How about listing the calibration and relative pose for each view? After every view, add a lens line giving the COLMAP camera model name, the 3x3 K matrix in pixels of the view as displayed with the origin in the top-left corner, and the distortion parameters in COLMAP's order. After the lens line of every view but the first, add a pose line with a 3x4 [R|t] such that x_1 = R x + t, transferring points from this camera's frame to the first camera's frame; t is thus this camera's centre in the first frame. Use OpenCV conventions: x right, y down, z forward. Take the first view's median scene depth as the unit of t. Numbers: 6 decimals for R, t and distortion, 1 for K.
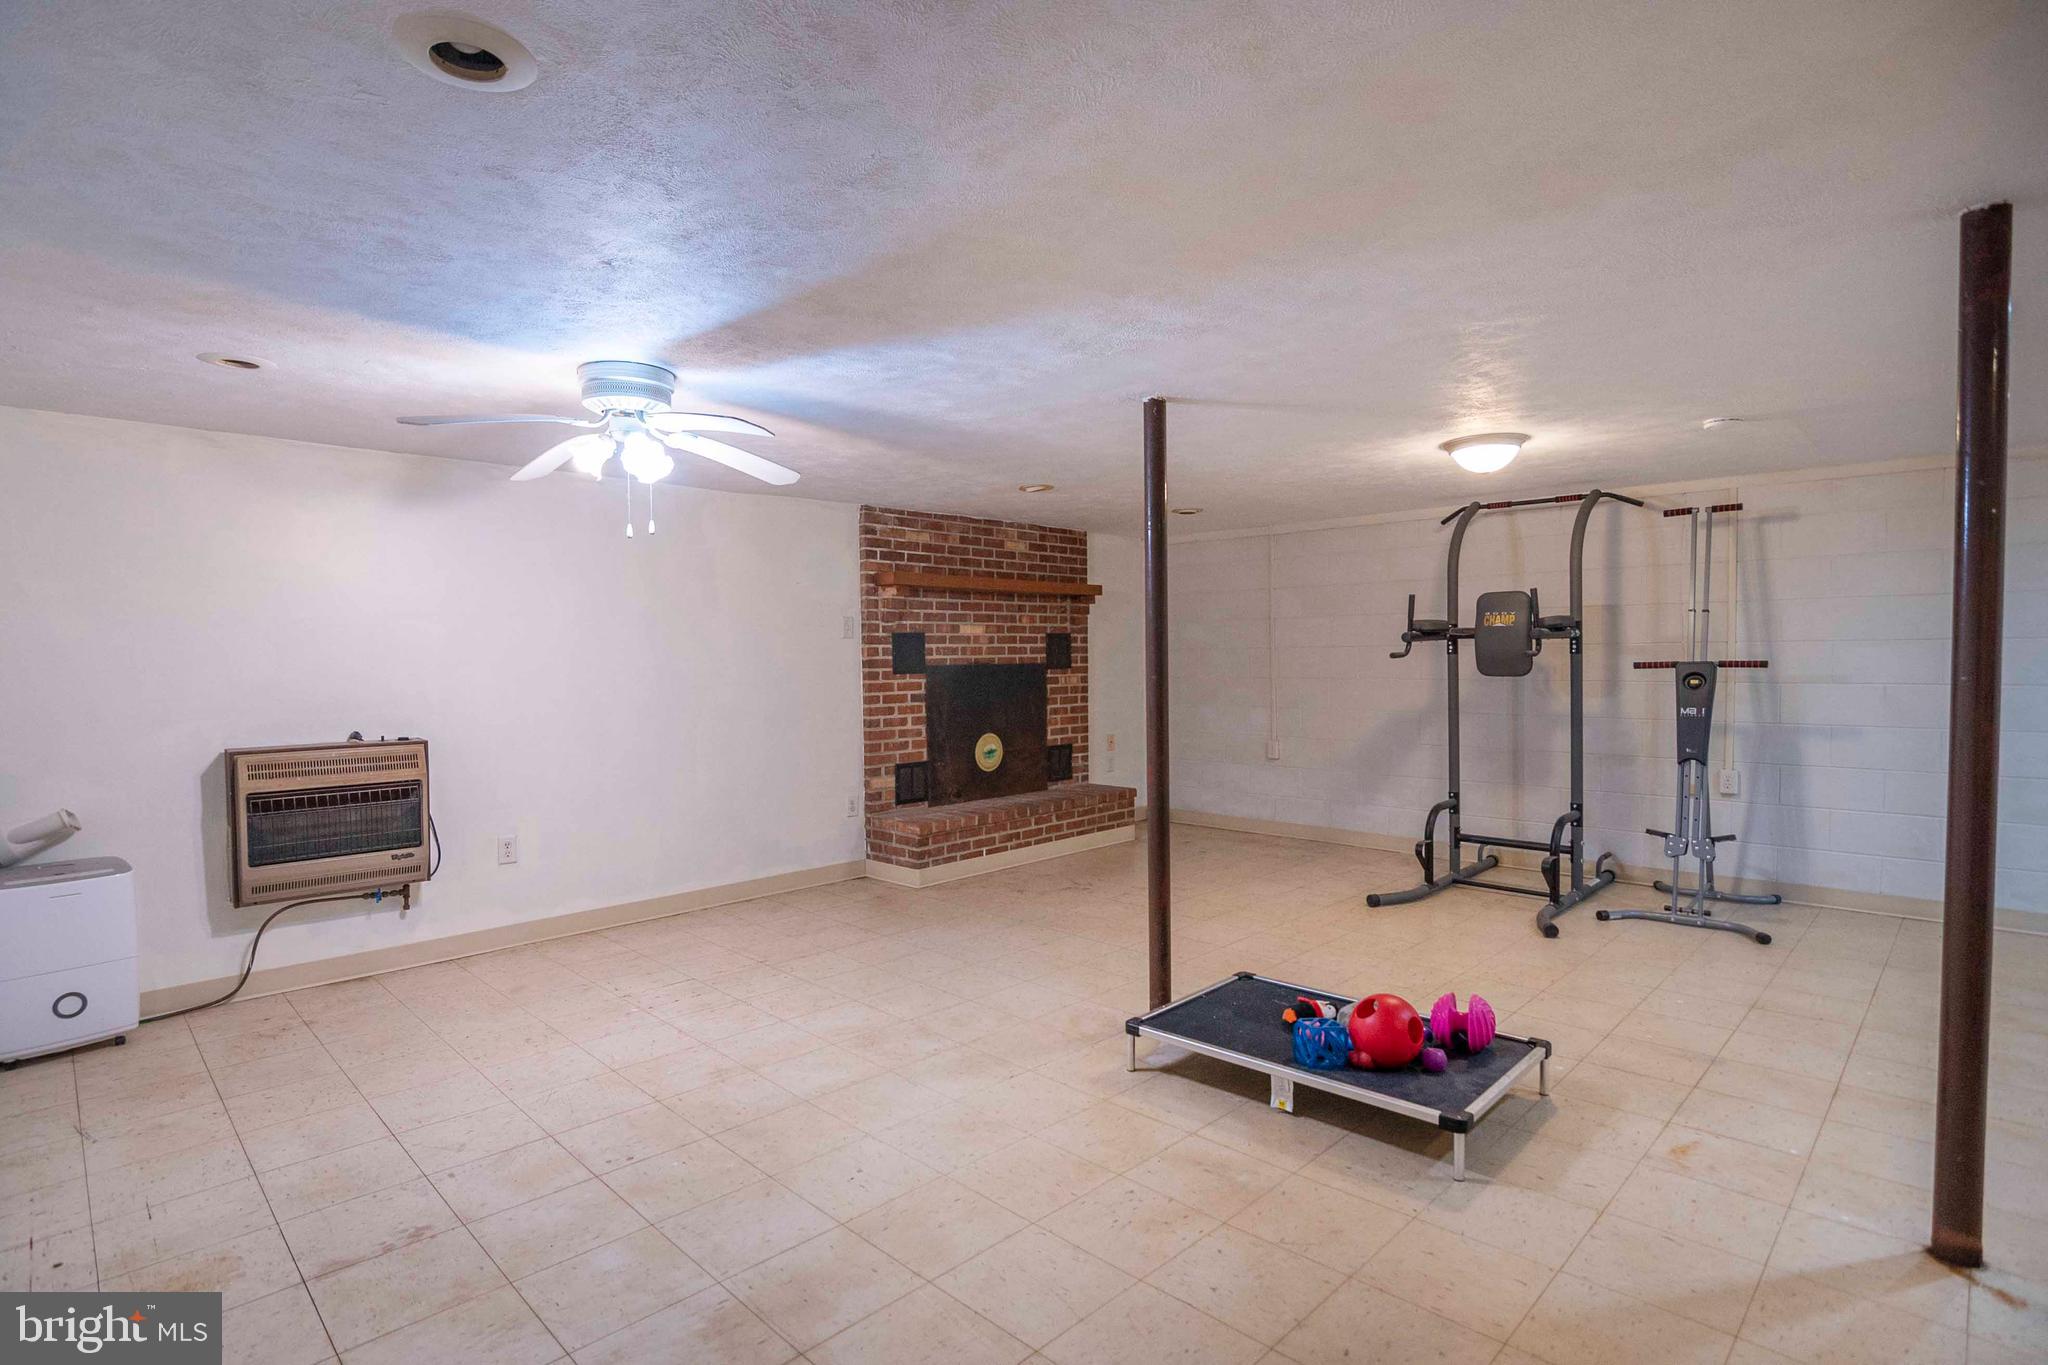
lens RADIAL K [[1008.4, 0, 1020.9], [0, 1008.4, 688.2], [0, 0, 1]] dist [-0.026648, 0.008769]
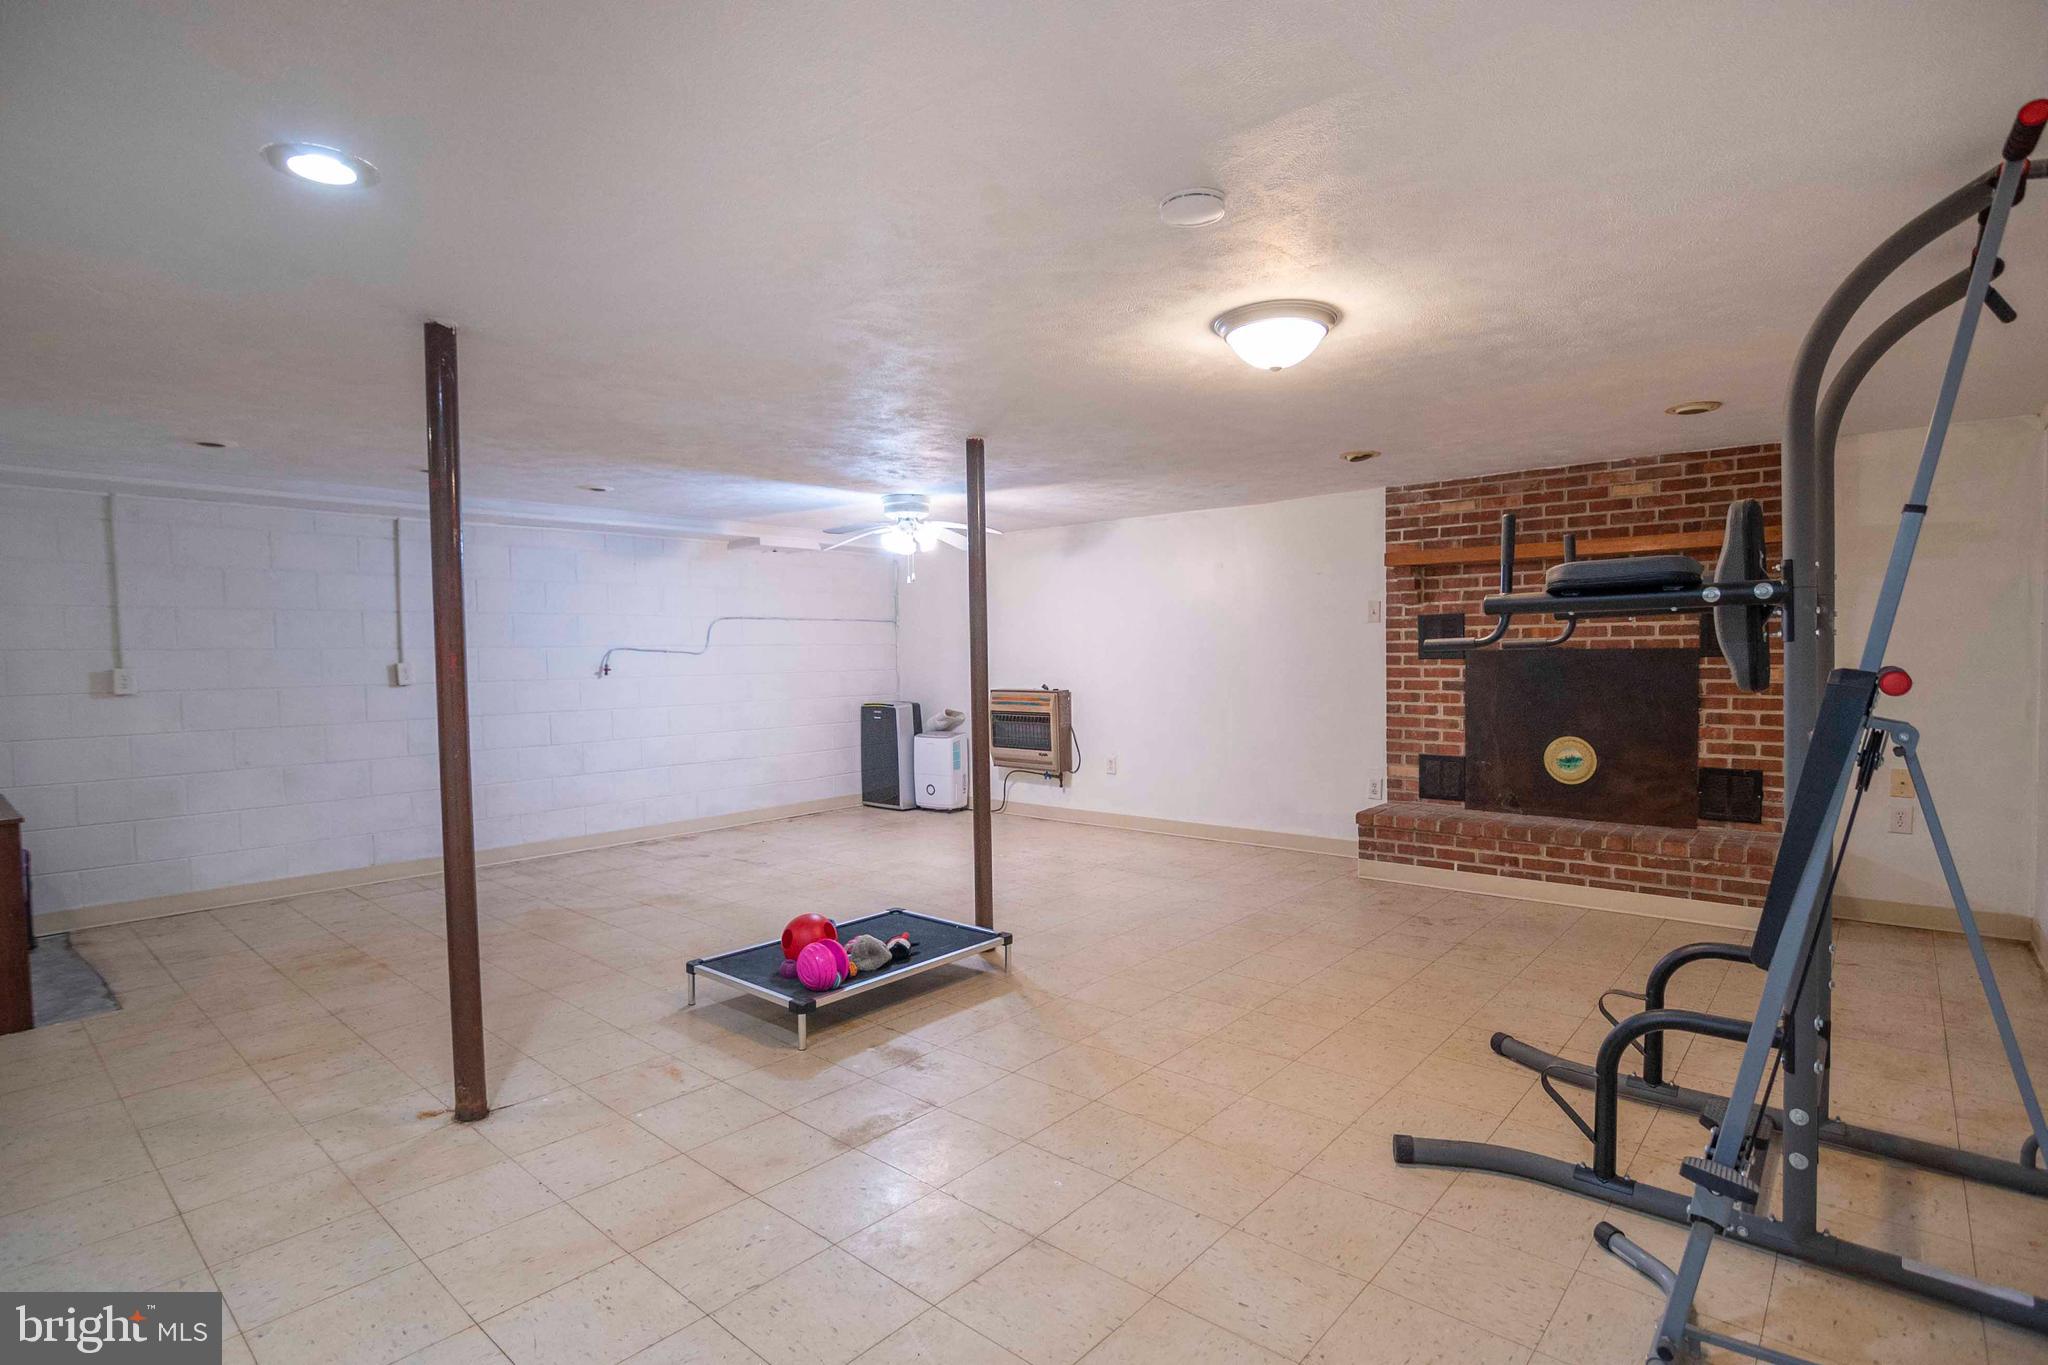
lens RADIAL K [[1008.4, 0, 1020.9], [0, 1008.4, 688.2], [0, 0, 1]] dist [-0.026648, 0.008769]
pose [[0.064546, 0.049101, -0.996706, 0.757641], [-0.019047, 0.998667, 0.047965, -0.023703], [0.997733, 0.015888, 0.065395, 0.541404]]
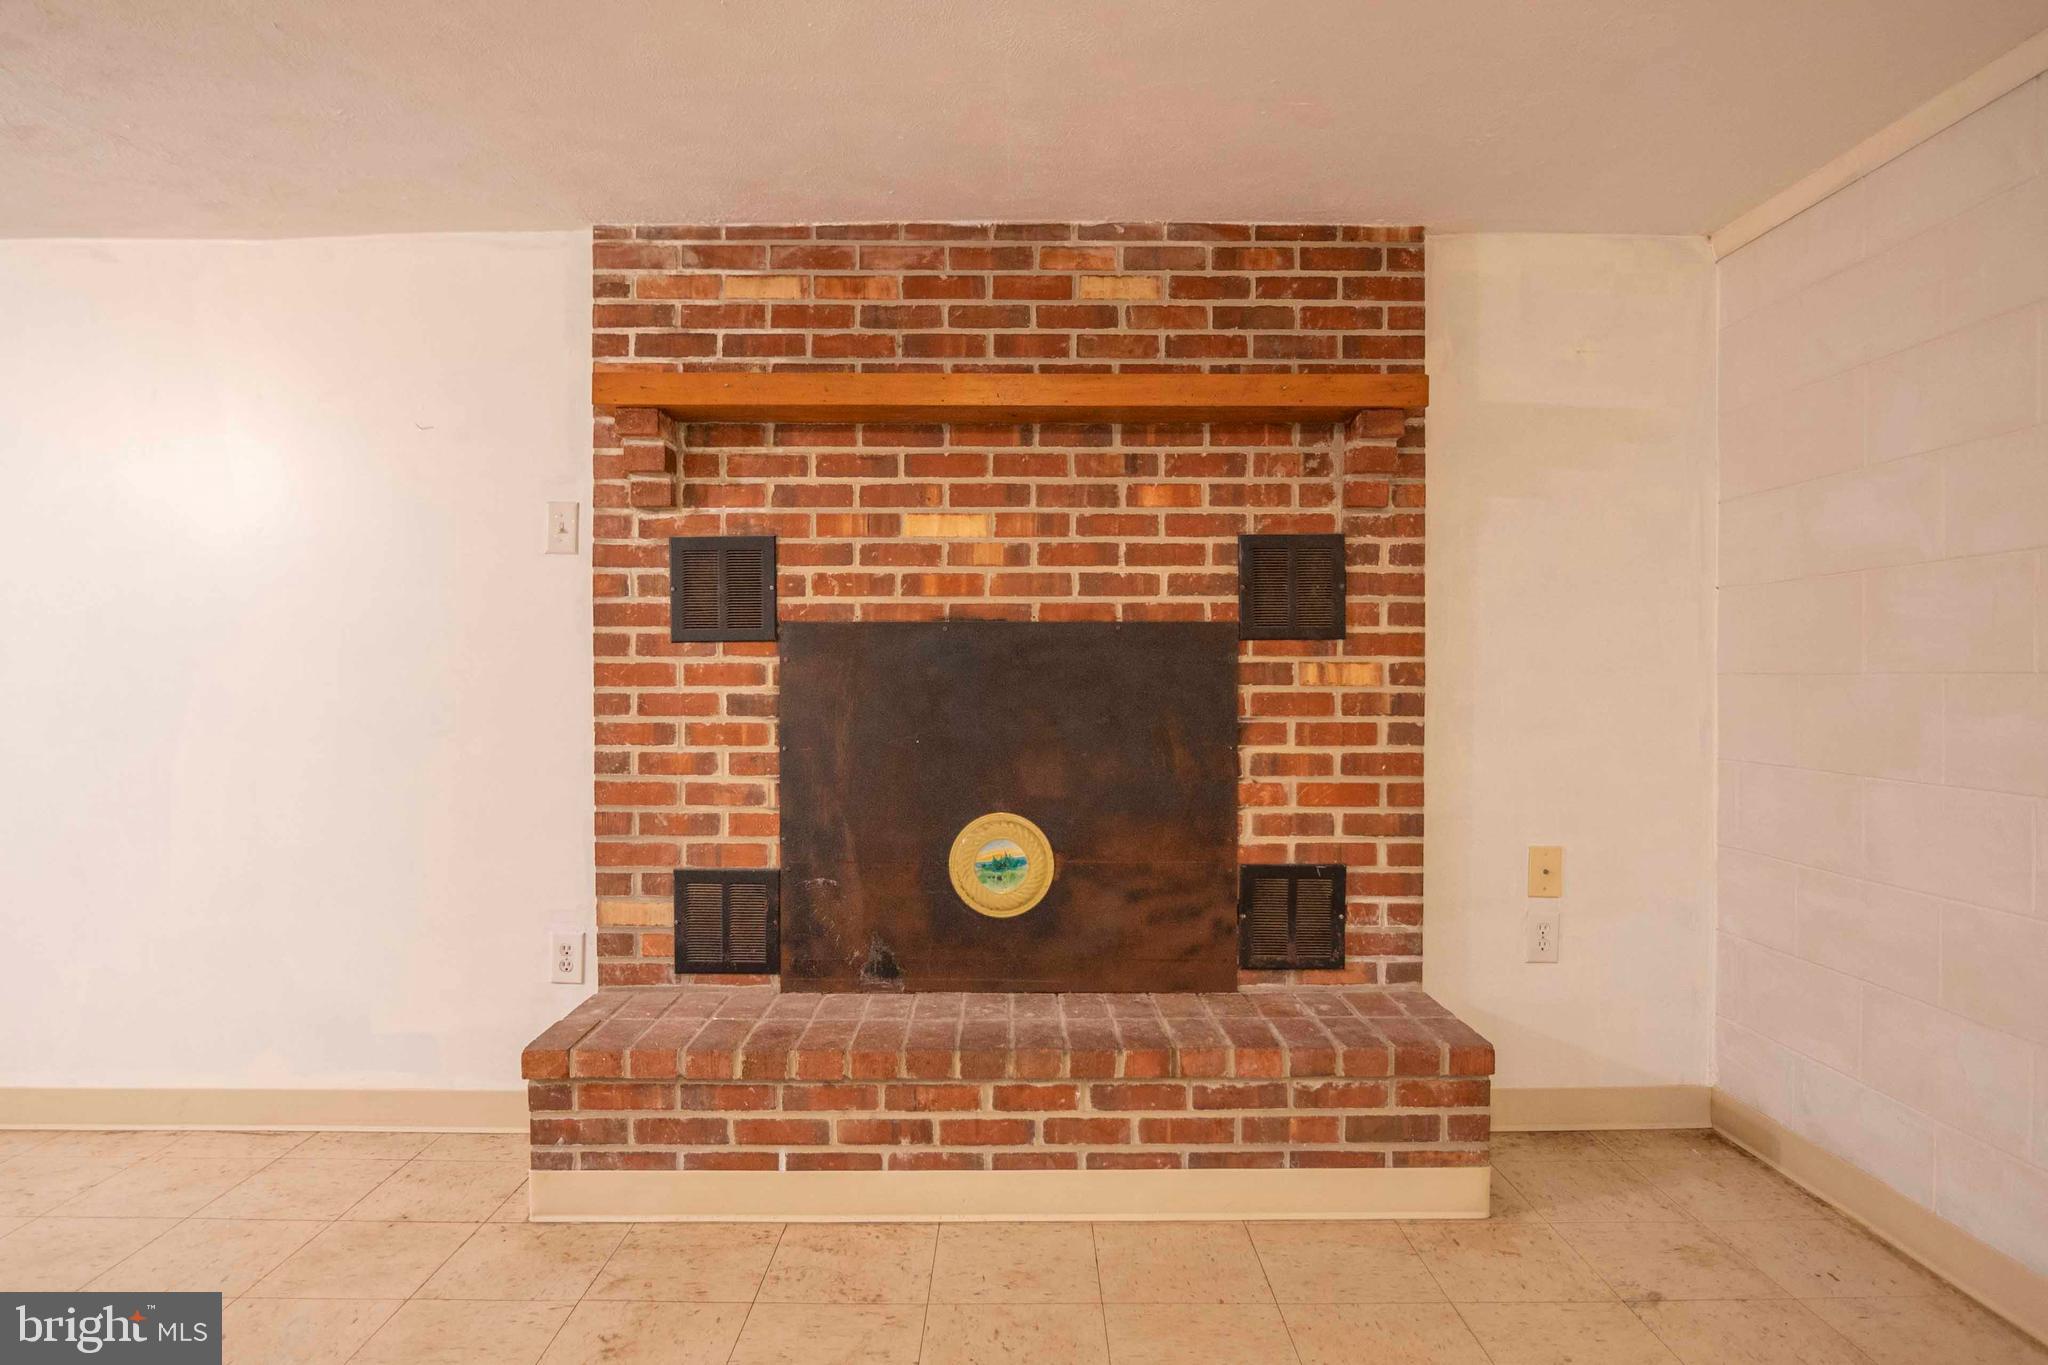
lens RADIAL K [[1213.8, 0, 1014.3], [0, 1213.8, 687.5], [0, 0, 1]] dist [-0.026449, 0.000423]
pose [[0.703113, 0.018780, -0.710830, 0.293584], [-0.031506, 0.999492, -0.004758, 0.001806], [0.710380, 0.025741, 0.703348, 0.728700]]
